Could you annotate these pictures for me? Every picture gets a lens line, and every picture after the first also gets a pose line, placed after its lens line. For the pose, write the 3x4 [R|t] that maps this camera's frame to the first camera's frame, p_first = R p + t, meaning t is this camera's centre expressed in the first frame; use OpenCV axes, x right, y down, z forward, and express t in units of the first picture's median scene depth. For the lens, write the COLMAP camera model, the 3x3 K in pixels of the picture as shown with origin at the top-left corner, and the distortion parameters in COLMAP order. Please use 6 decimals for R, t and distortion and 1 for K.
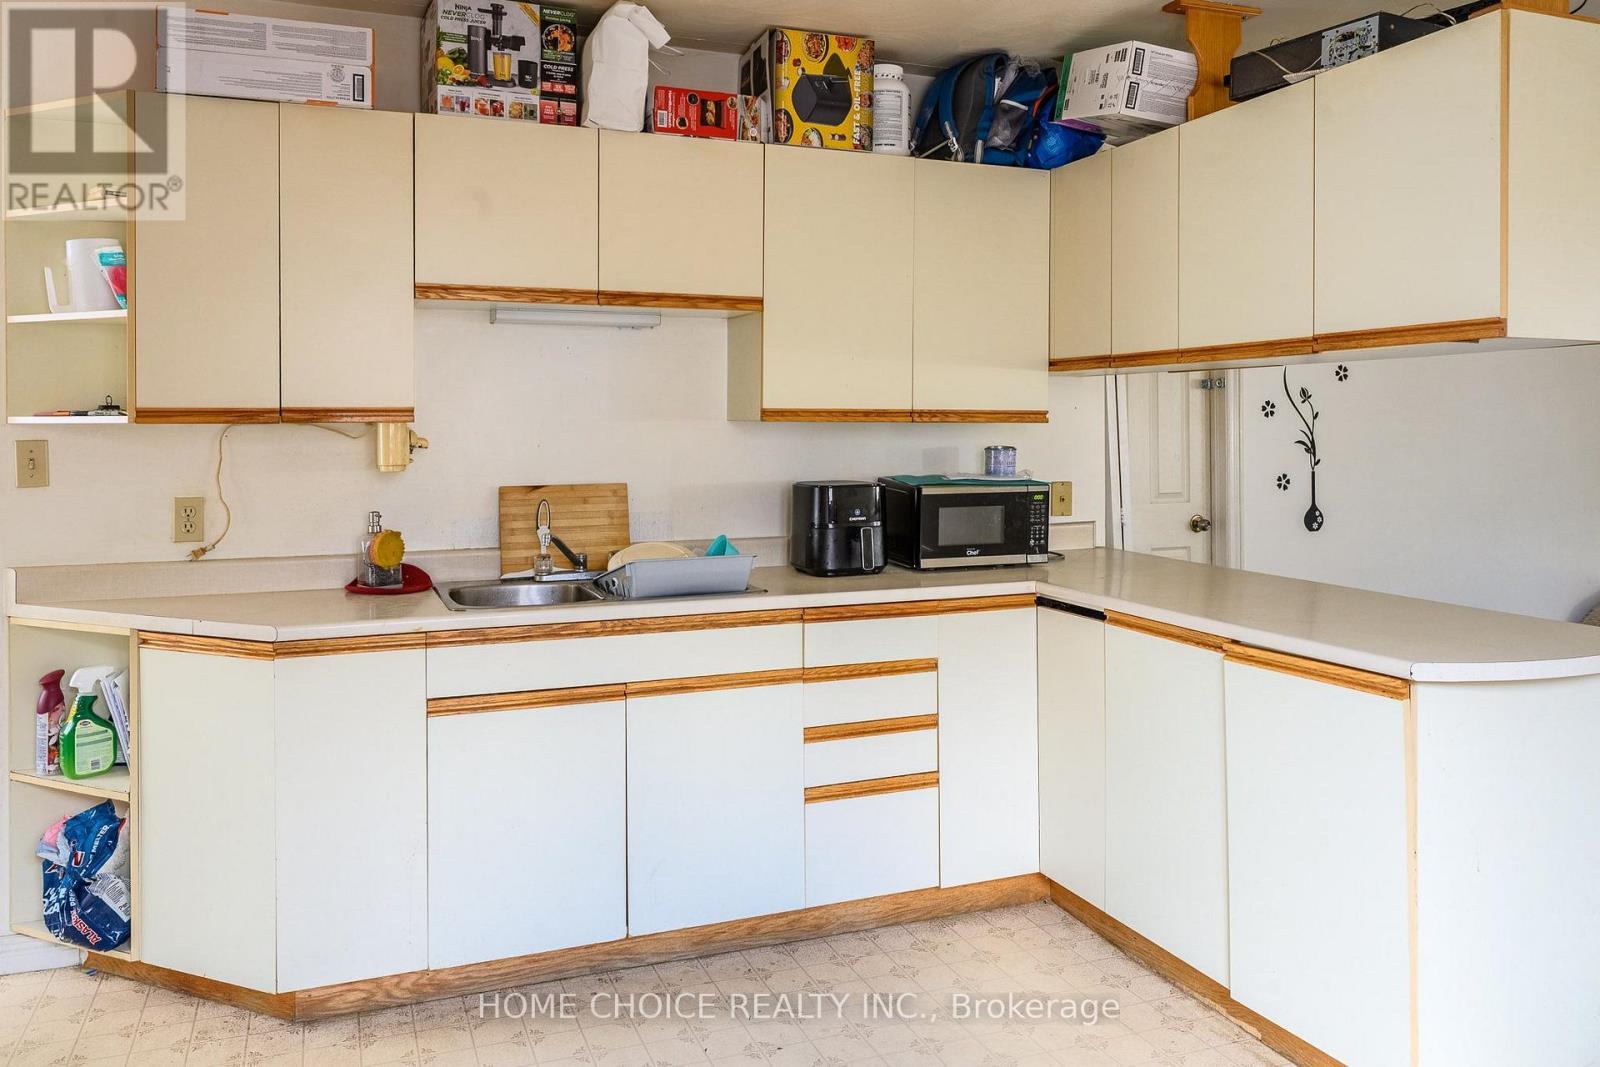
lens RADIAL K [[1211.5, 0, 802.9], [0, 1211.5, 430.4], [0, 0, 1]] dist [0.003079, 0.001352]
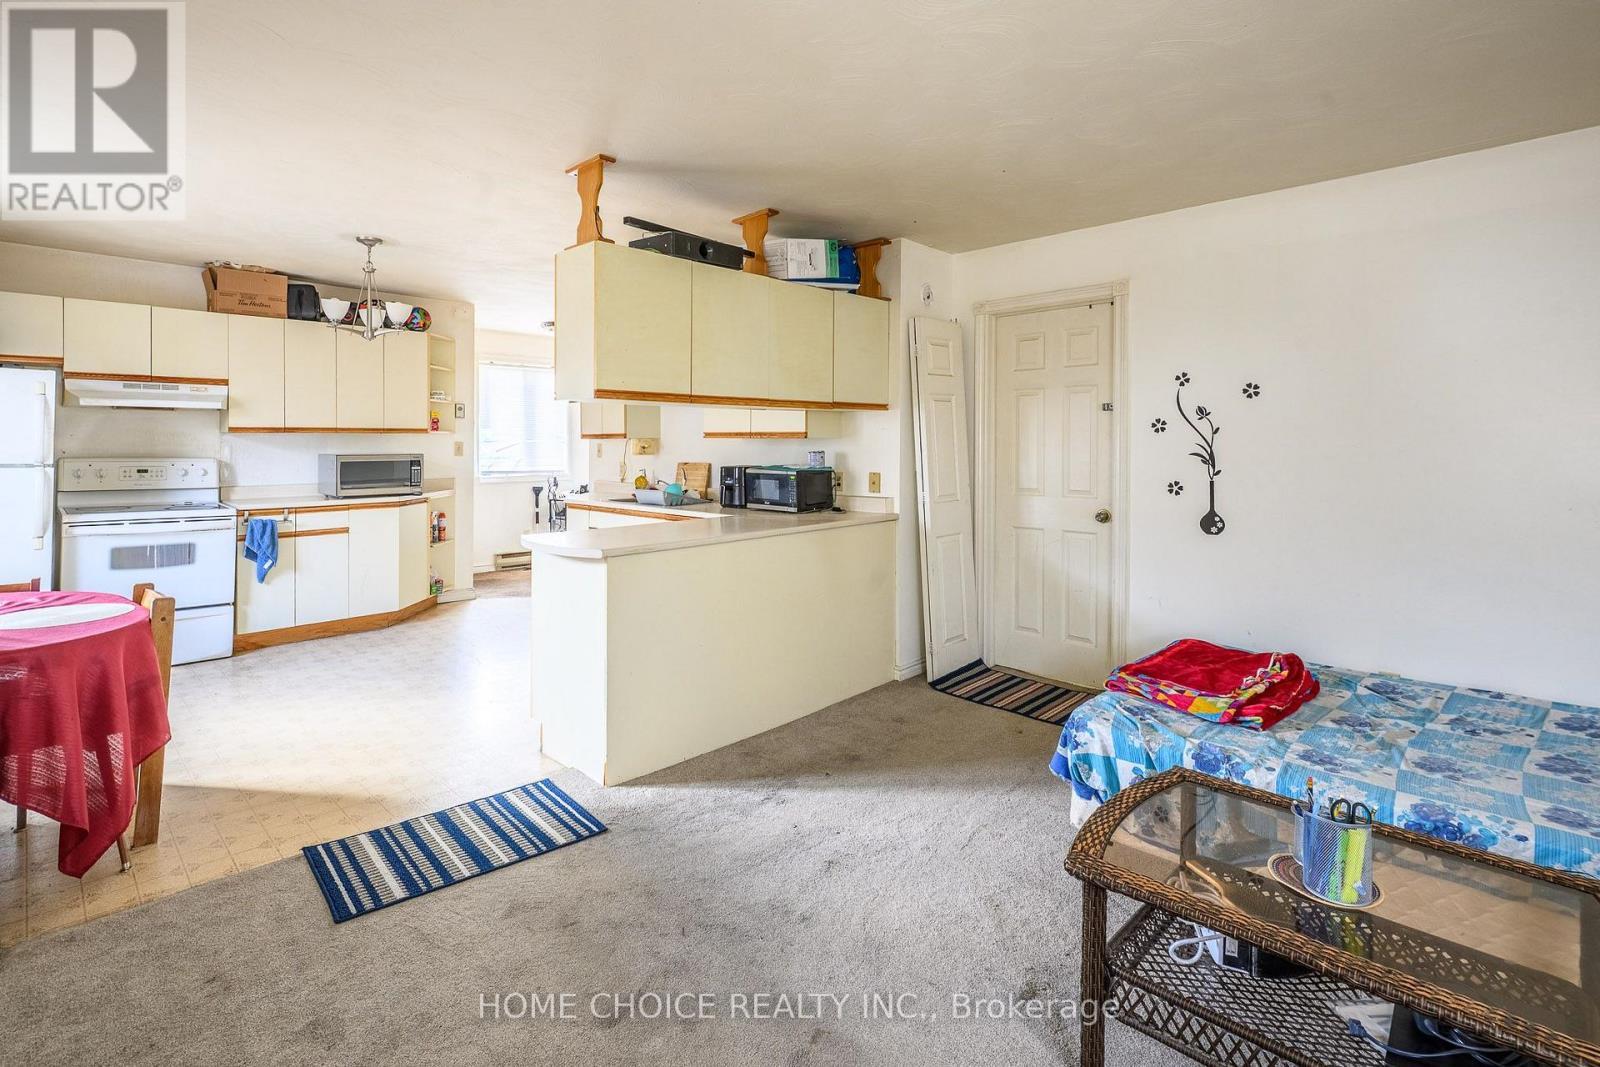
lens RADIAL K [[756.5, 0, 797.7], [0, 756.5, 439.3], [0, 0, 1]] dist [-0.005868, -0.001247]
pose [[0.412820, 0.001794, -0.910811, 1.429326], [-0.002854, 0.999996, 0.000676, -0.006168], [0.910808, 0.002320, 0.412824, 0.582100]]
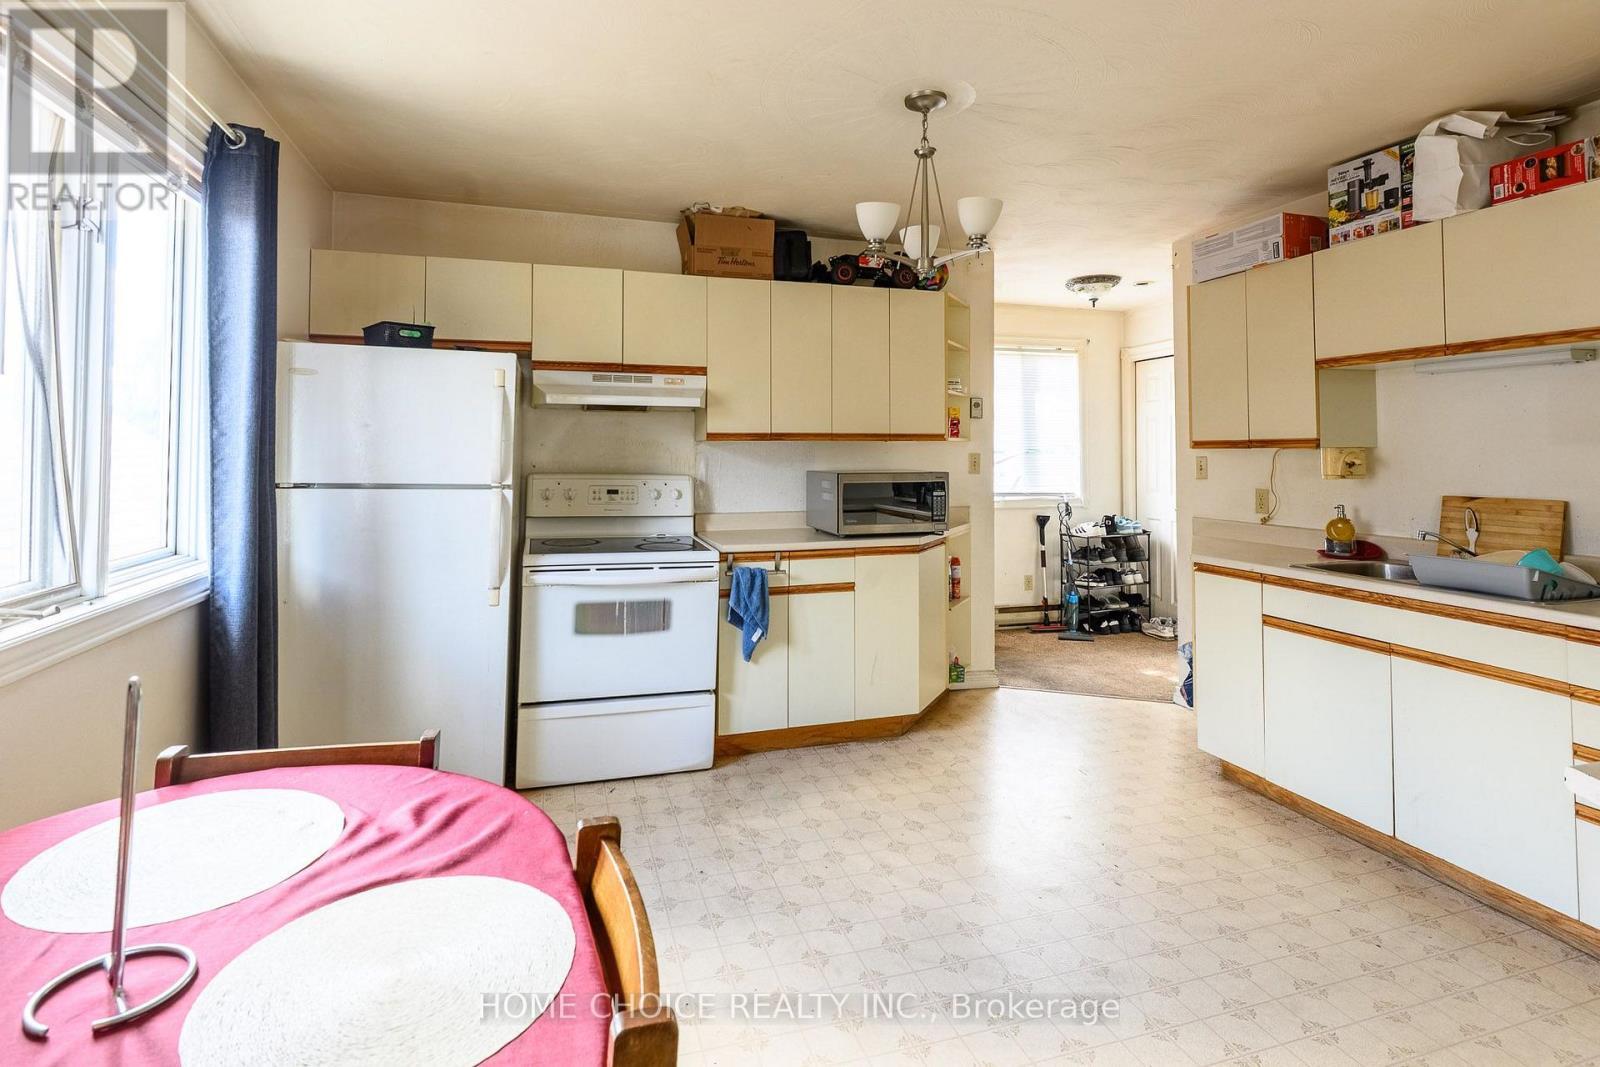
lens RADIAL K [[768.7, 0, 803.8], [0, 768.7, 423.4], [0, 0, 1]] dist [0.000611, -0.001093]
pose [[-0.052543, -0.031966, -0.998107, 0.663810], [-0.002174, 0.999489, -0.031896, -0.004576], [0.998616, 0.000494, -0.052585, 0.359248]]
